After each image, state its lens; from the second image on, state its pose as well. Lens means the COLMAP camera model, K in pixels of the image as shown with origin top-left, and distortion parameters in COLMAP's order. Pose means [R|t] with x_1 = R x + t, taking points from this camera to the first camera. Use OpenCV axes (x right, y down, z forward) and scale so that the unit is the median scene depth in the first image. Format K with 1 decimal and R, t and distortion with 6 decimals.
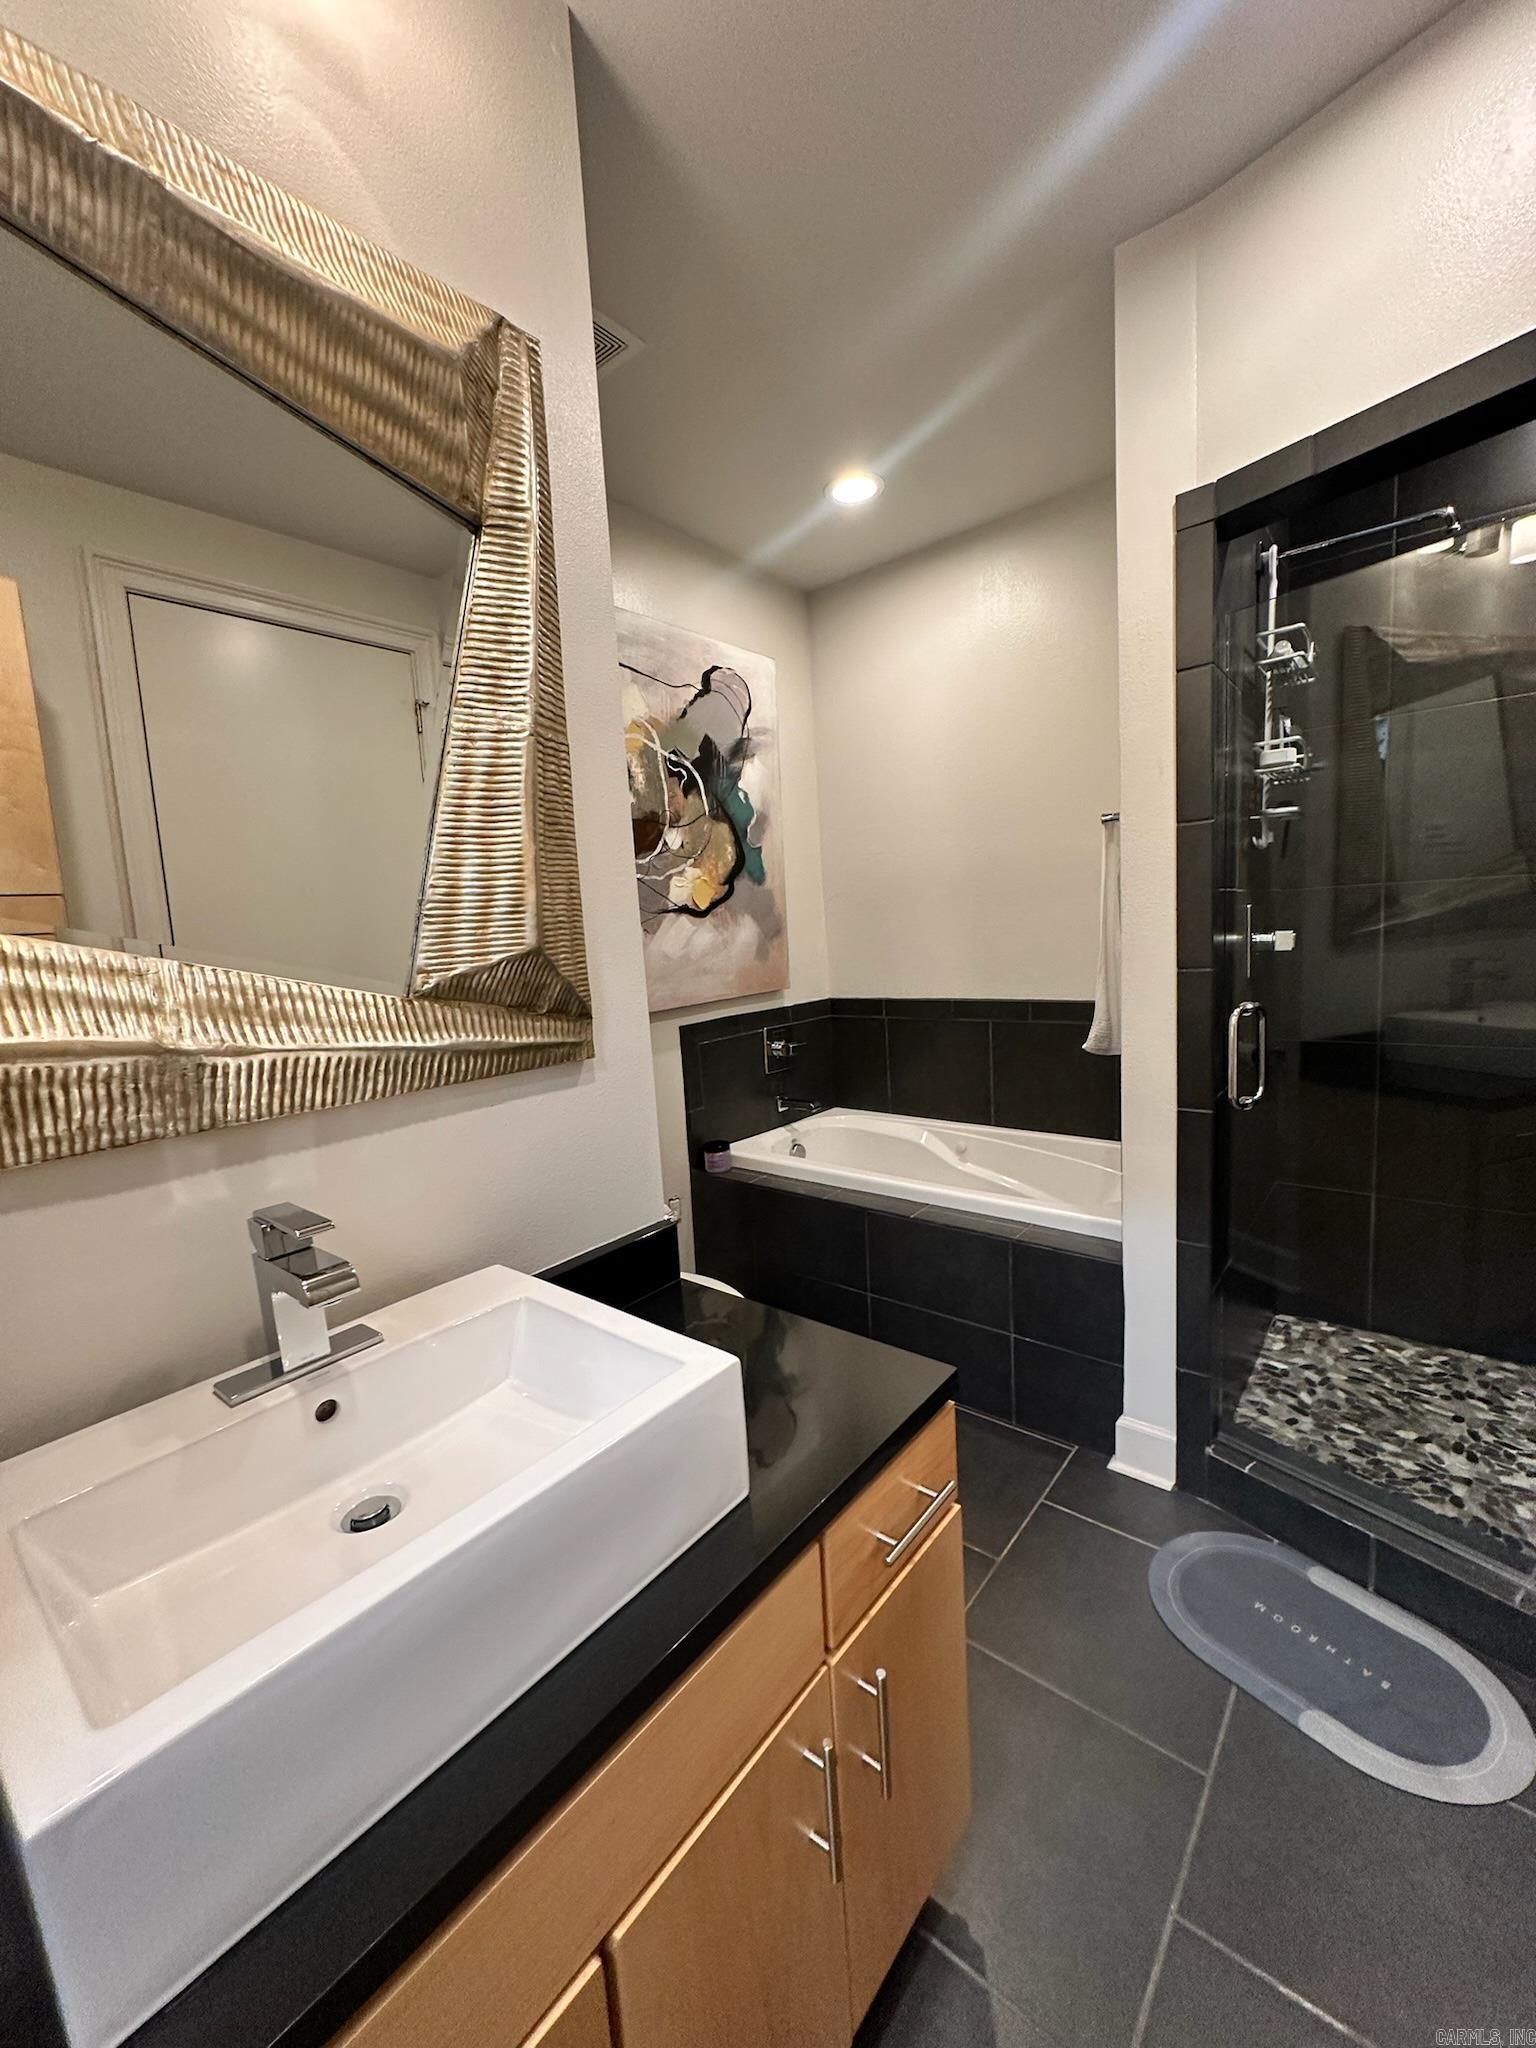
lens RADIAL K [[814.5, 0, 773.0], [0, 814.5, 1022.5], [0, 0, 1]] dist [-0.001455, -0.000117]
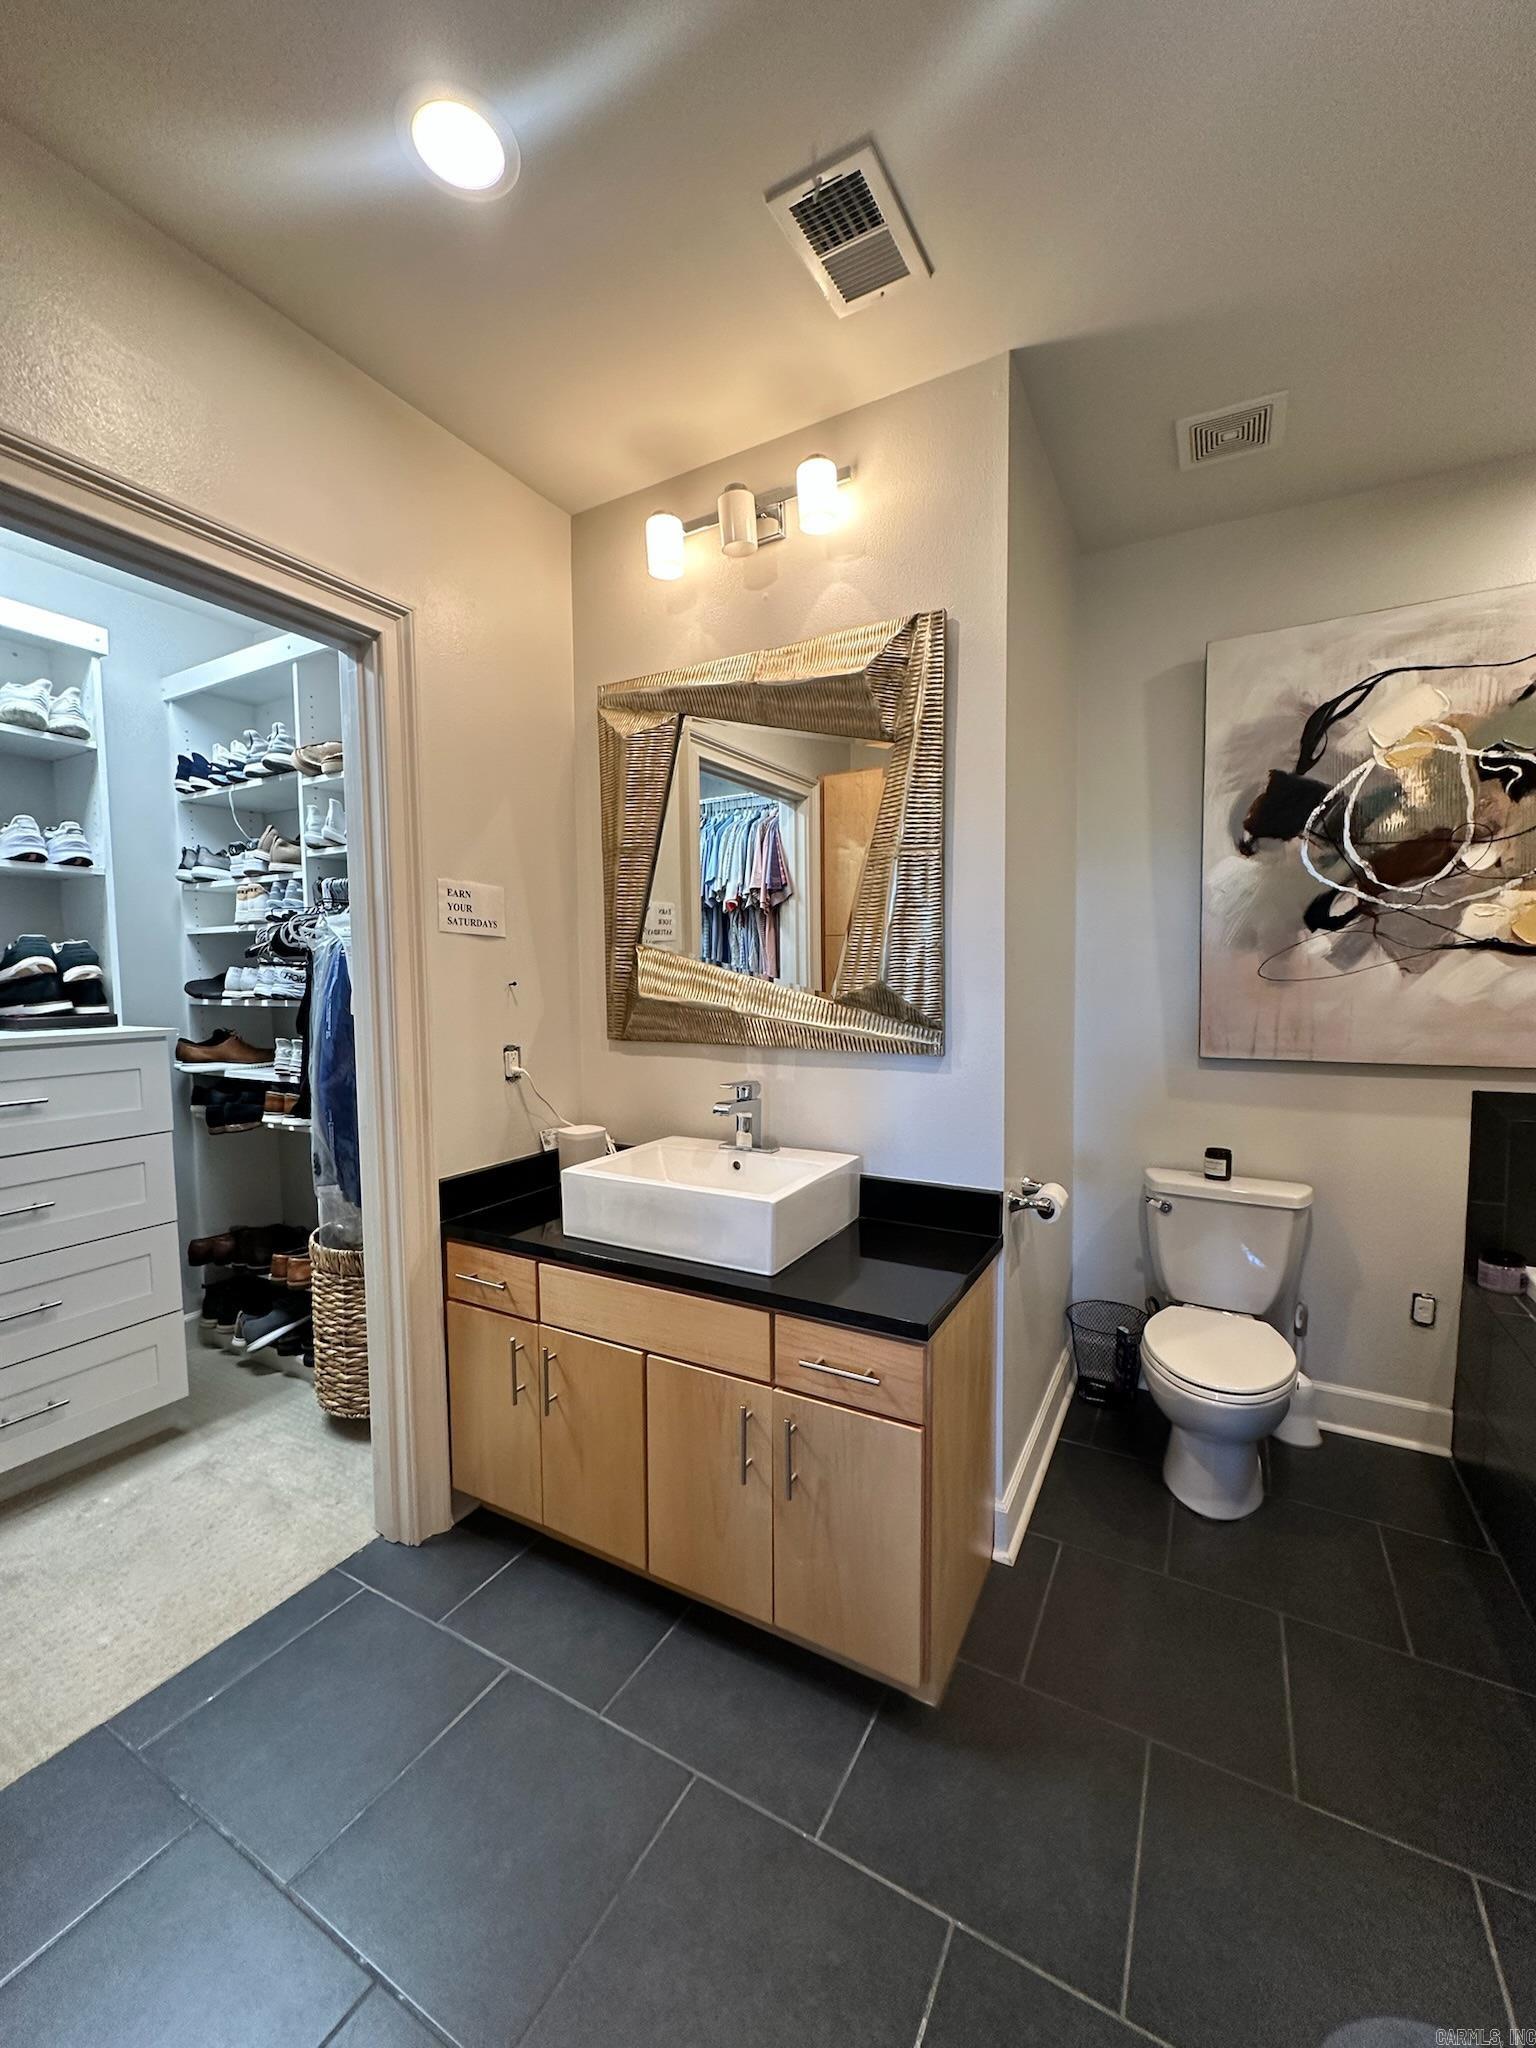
lens RADIAL K [[814.5, 0, 773.0], [0, 814.5, 1022.5], [0, 0, 1]] dist [-0.001455, -0.000117]
pose [[0.180885, 0.117689, -0.976437, 0.564005], [-0.119032, 0.988136, 0.097048, -0.060805], [0.976275, 0.098673, 0.192747, 0.187639]]
